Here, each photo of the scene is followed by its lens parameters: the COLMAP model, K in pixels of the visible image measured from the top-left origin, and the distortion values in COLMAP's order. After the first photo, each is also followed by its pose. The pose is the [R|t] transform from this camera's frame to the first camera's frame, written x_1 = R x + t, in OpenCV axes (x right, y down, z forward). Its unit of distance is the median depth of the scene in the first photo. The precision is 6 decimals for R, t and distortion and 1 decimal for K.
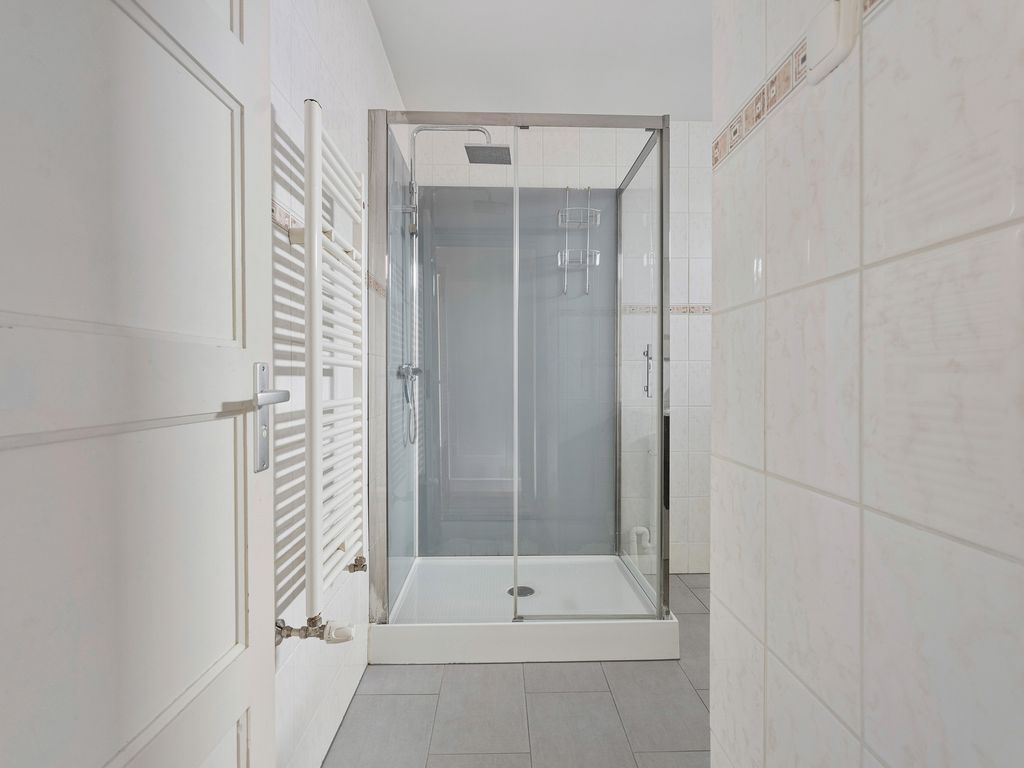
lens RADIAL K [[540.0, 0, 513.5], [0, 540.0, 379.2], [0, 0, 1]] dist [-0.003144, 0.000964]
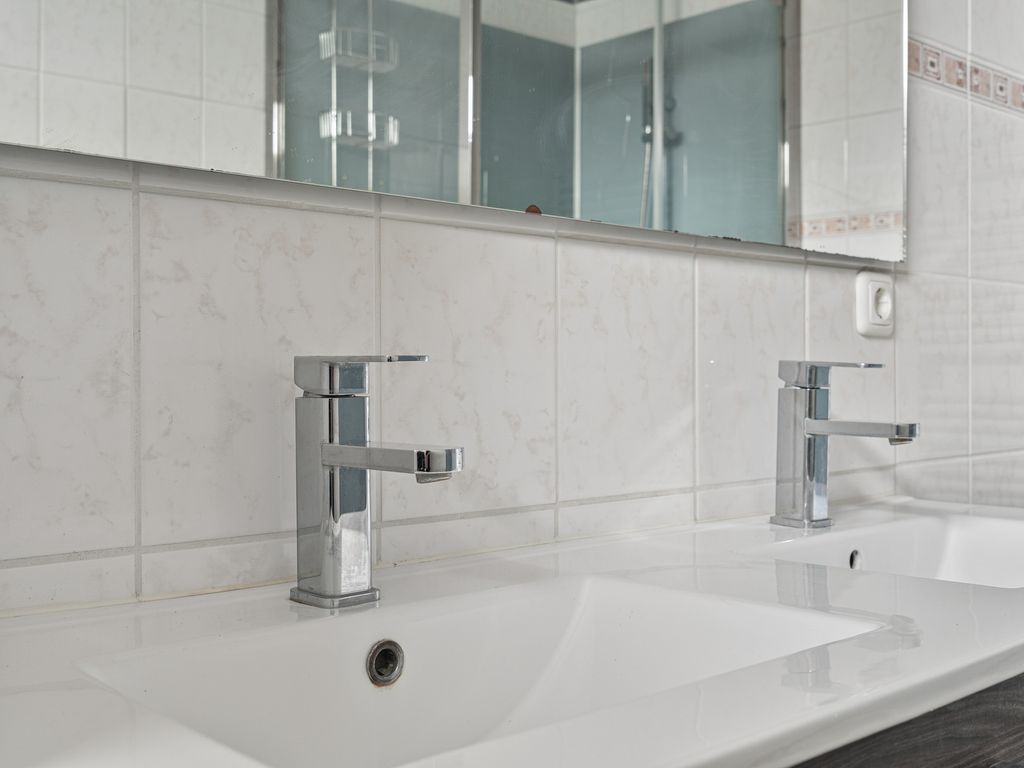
lens RADIAL K [[1125.8, 0, 511.9], [0, 1125.8, 376.8], [0, 0, 1]] dist [-0.002216, 0.005456]
pose [[-0.639992, -0.004601, 0.768368, -0.700440], [-0.011040, 0.999934, -0.003208, 0.024669], [-0.768302, -0.010536, -0.640000, 1.542475]]
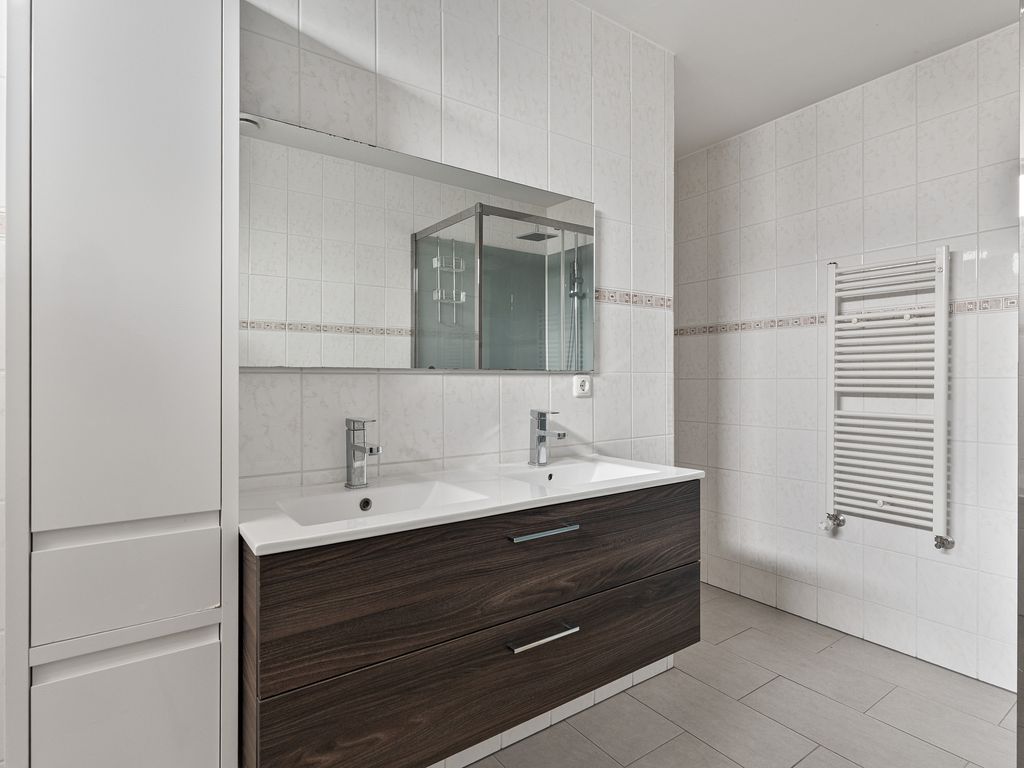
lens RADIAL K [[540.0, 0, 513.5], [0, 540.0, 379.2], [0, 0, 1]] dist [-0.003144, 0.000964]
pose [[-0.552822, -0.004463, 0.833287, -1.885487], [-0.011589, 0.999930, -0.002332, -0.182847], [-0.833219, -0.010946, -0.552835, 1.560889]]
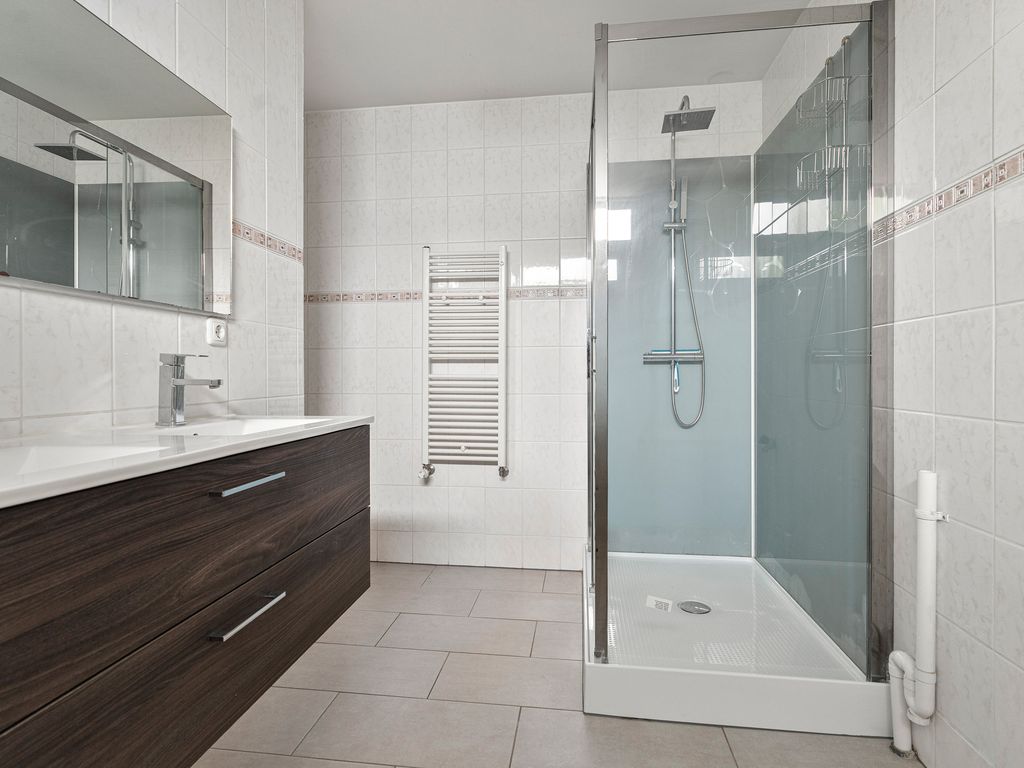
lens RADIAL K [[537.9, 0, 511.9], [0, 537.9, 376.3], [0, 0, 1]] dist [-0.000865, 0.001366]
pose [[-0.986993, -0.004949, 0.160688, -1.257971], [-0.006500, 0.999937, -0.009131, 0.092007], [-0.160633, -0.010057, -0.986963, 1.833080]]
